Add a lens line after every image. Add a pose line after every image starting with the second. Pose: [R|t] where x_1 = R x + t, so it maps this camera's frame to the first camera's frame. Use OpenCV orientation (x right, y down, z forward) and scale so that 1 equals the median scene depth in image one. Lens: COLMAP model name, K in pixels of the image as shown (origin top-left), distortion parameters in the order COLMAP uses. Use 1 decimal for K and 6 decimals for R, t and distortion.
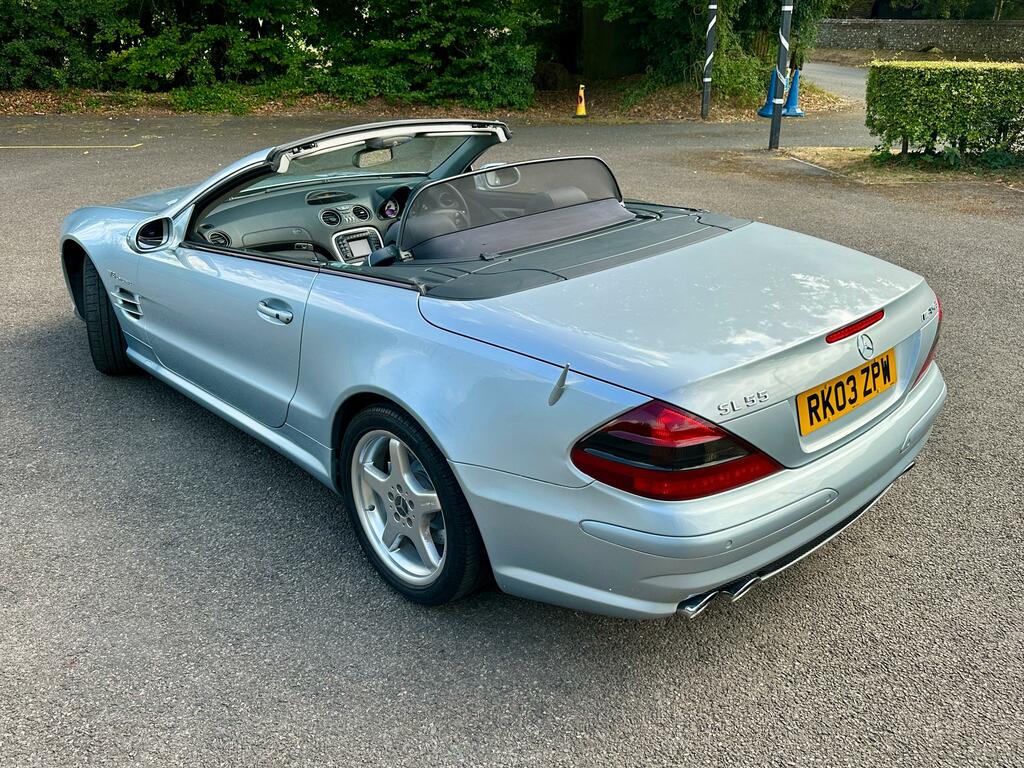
lens RADIAL K [[865.0, 0, 469.3], [0, 865.0, 387.8], [0, 0, 1]] dist [0.048613, -0.084703]
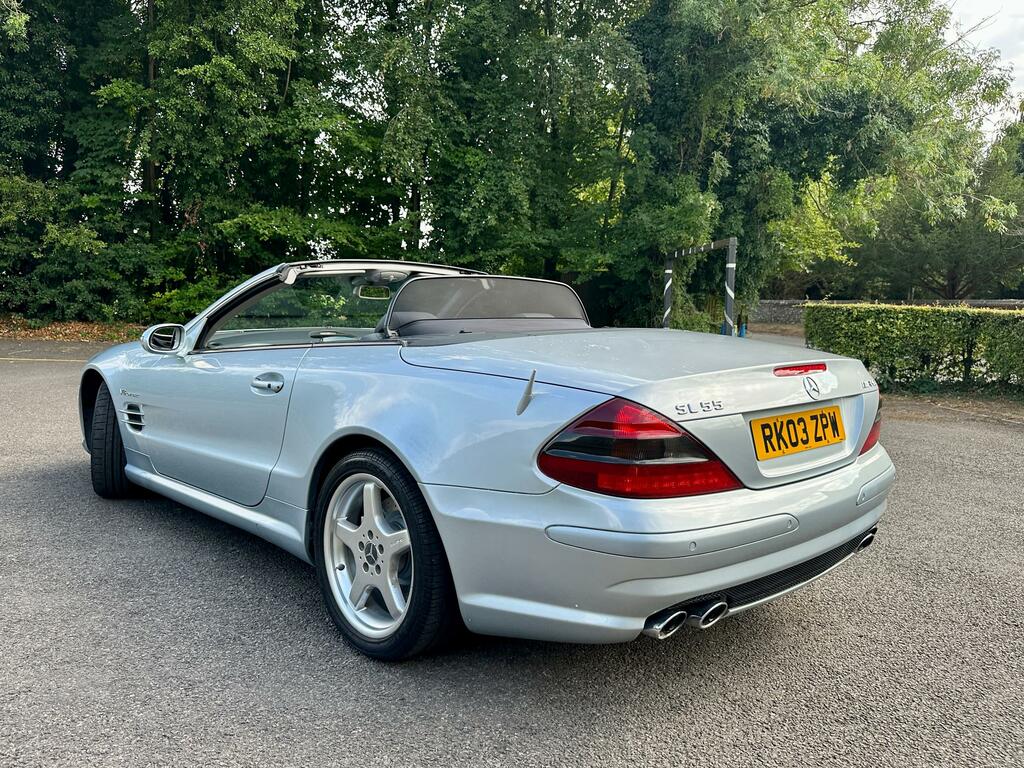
lens RADIAL K [[796.5, 0, 468.3], [0, 796.5, 380.4], [0, 0, 1]] dist [0.028512, -0.055949]
pose [[0.999243, 0.038237, 0.007125, 0.020185], [-0.034278, 0.952294, -0.303251, 0.221896], [-0.018380, 0.302778, 0.952884, 0.054093]]
